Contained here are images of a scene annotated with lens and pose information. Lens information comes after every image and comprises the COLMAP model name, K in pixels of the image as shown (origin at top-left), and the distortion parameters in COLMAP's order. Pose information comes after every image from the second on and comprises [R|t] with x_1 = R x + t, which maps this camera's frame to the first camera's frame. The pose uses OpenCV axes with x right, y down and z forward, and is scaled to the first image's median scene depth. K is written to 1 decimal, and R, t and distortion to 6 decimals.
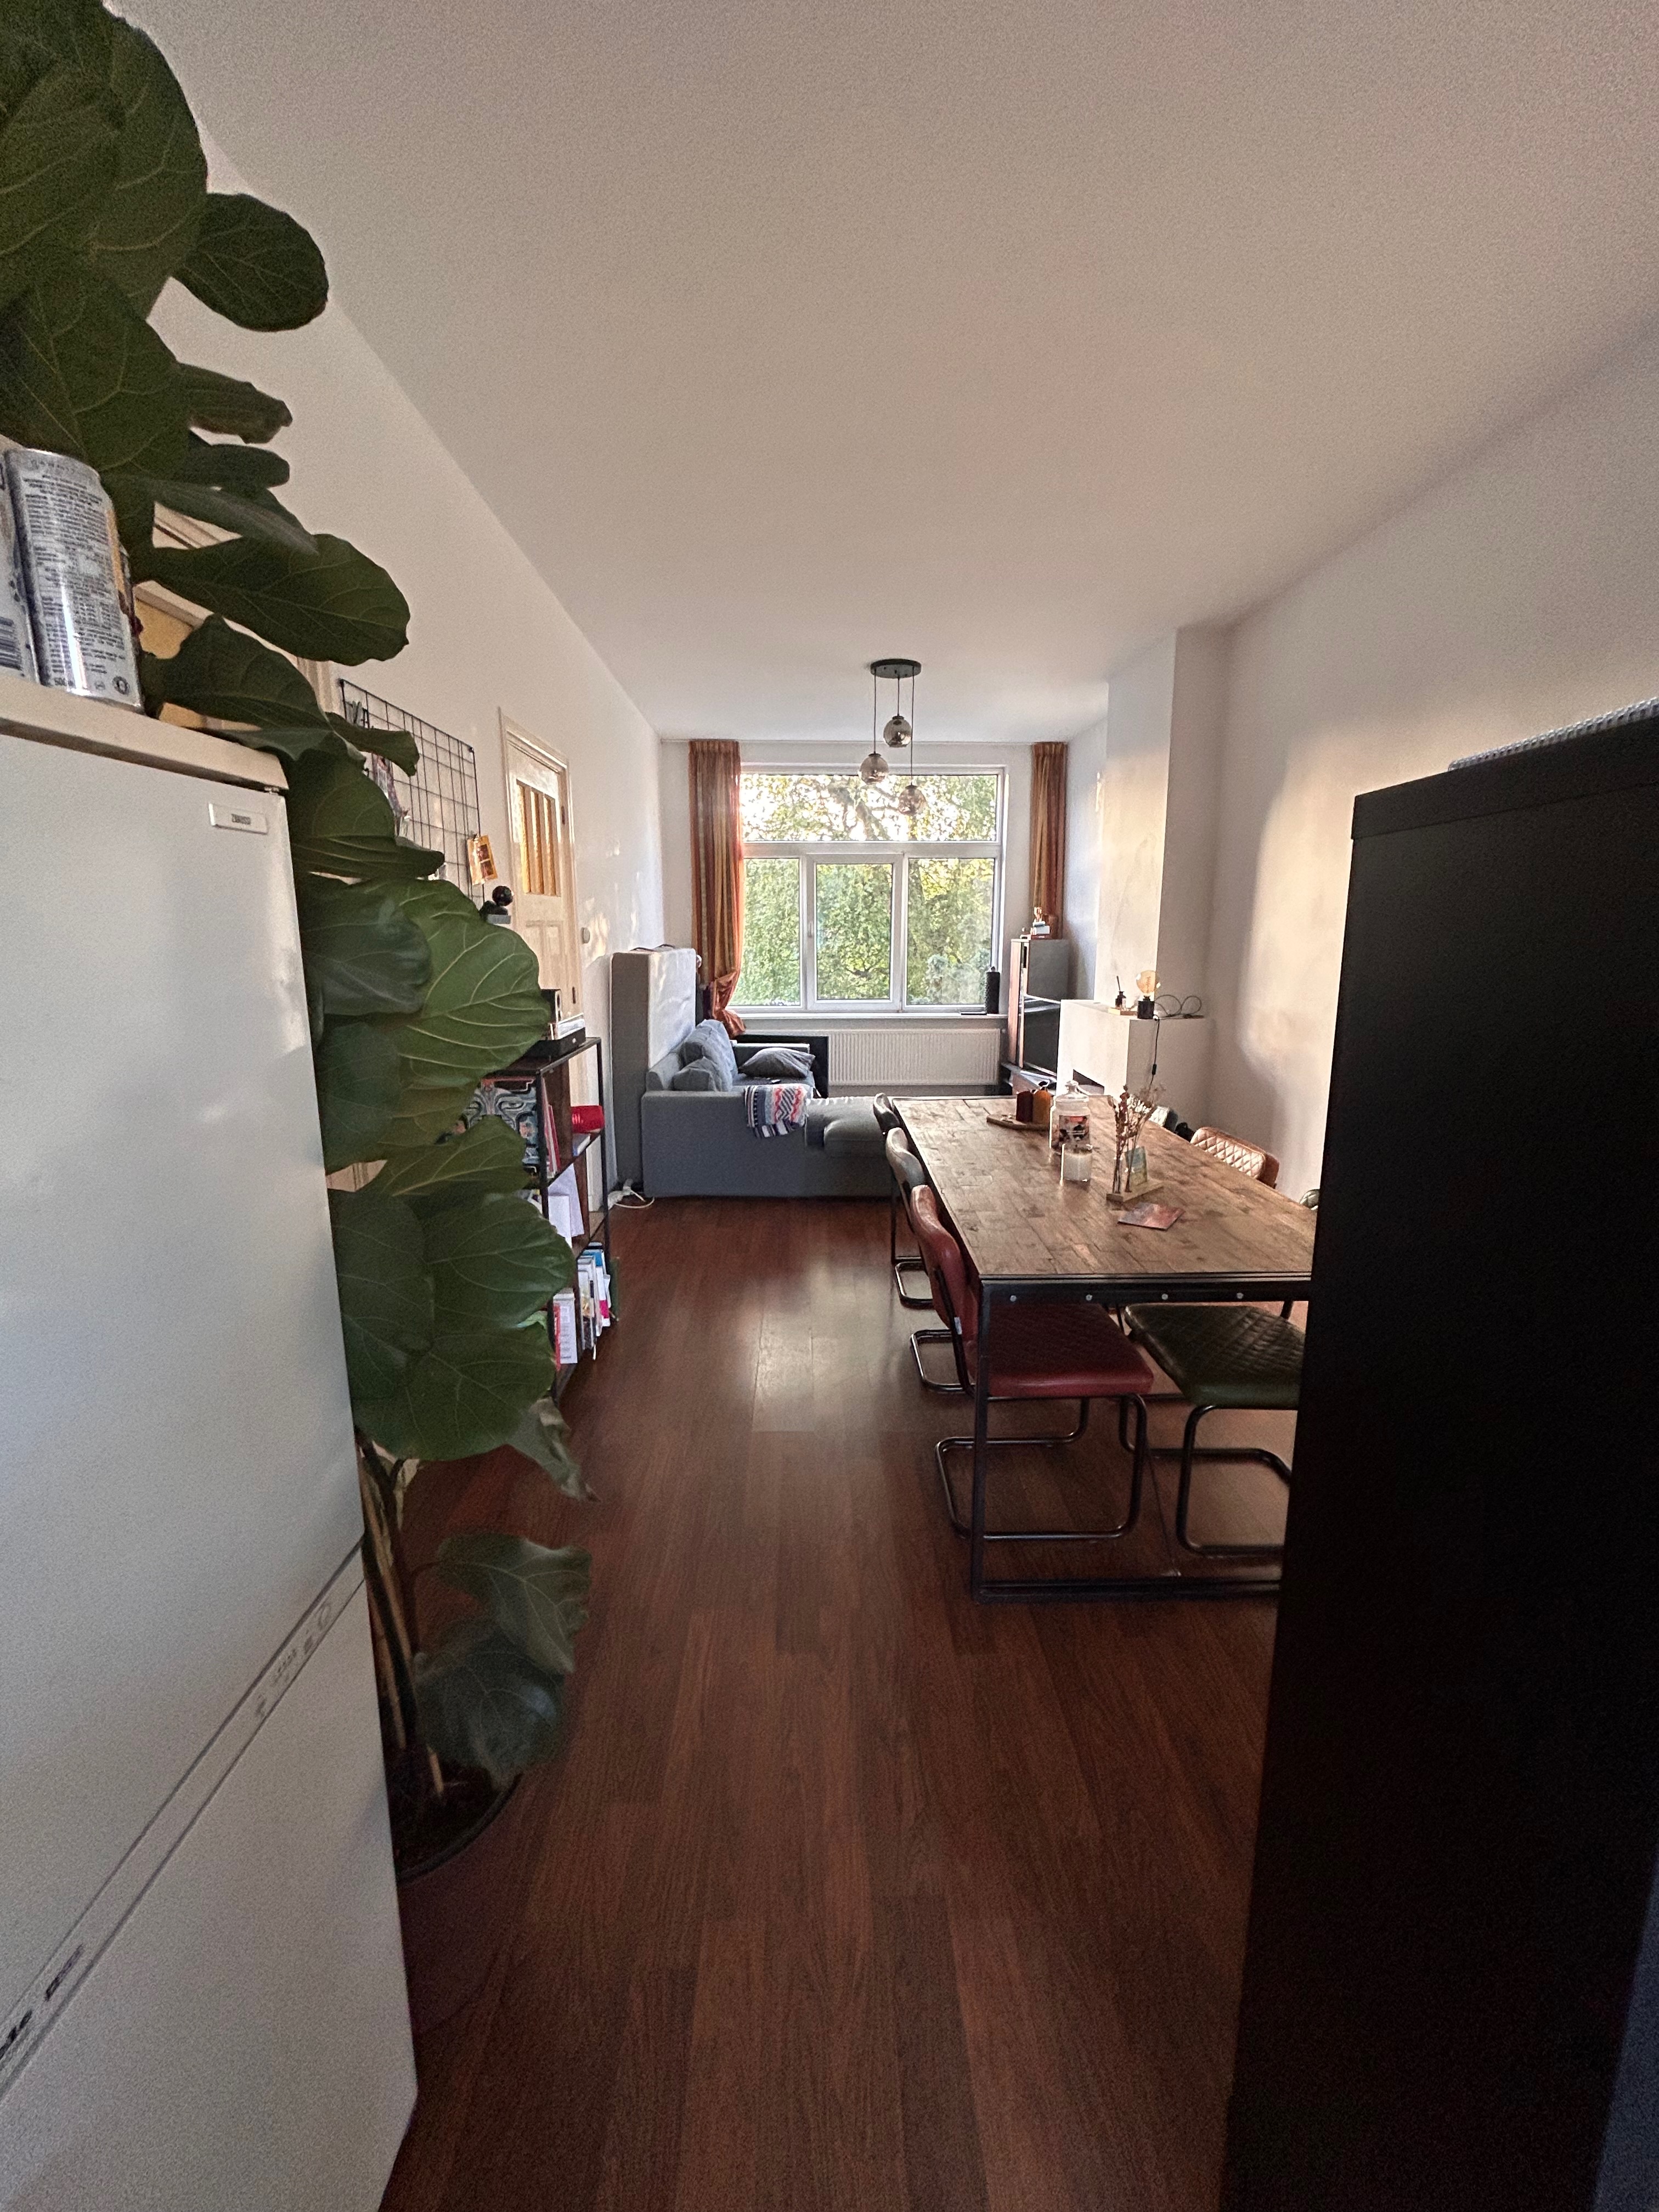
lens RADIAL K [[888.8, 0, 820.5], [0, 888.8, 1105.3], [0, 0, 1]] dist [0.002288, 0.000530]
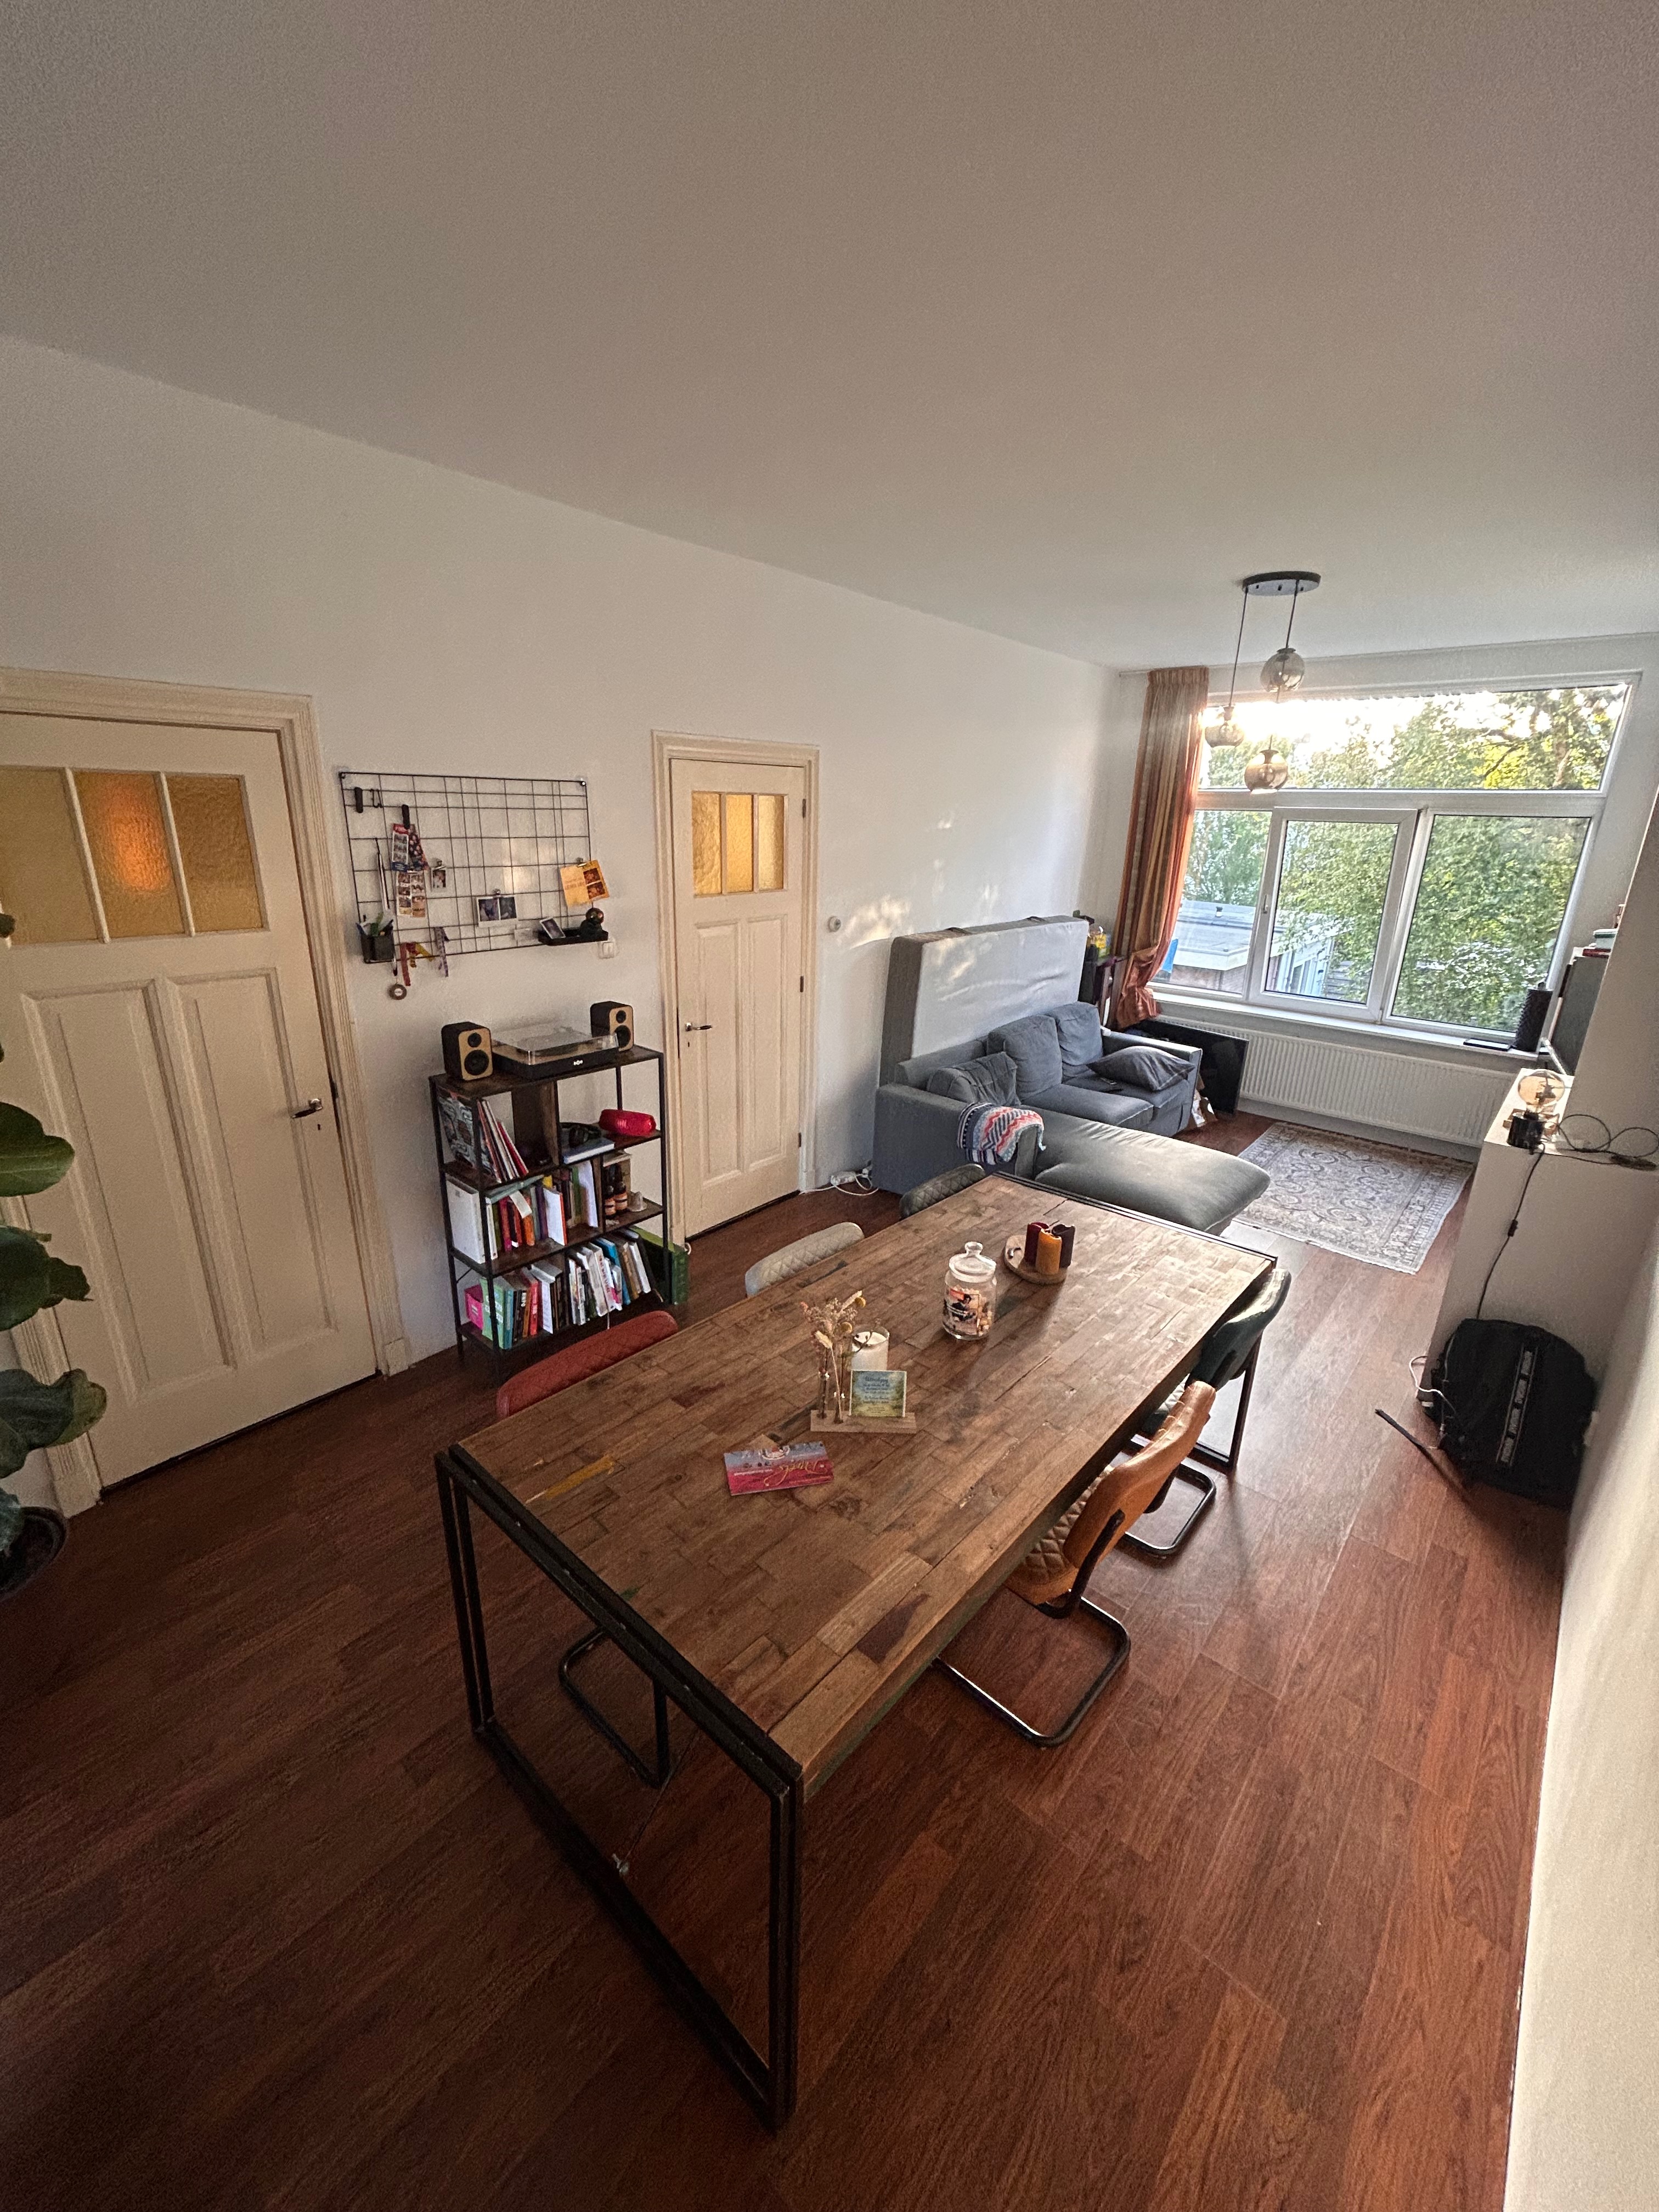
lens RADIAL K [[888.8, 0, 820.7], [0, 888.8, 1097.1], [0, 0, 1]] dist [0.002288, 0.000530]
pose [[0.733521, 0.226360, -0.640865, 0.366400], [-0.157825, 0.973865, 0.163335, -0.143022], [0.661088, -0.018665, 0.750076, 0.202838]]
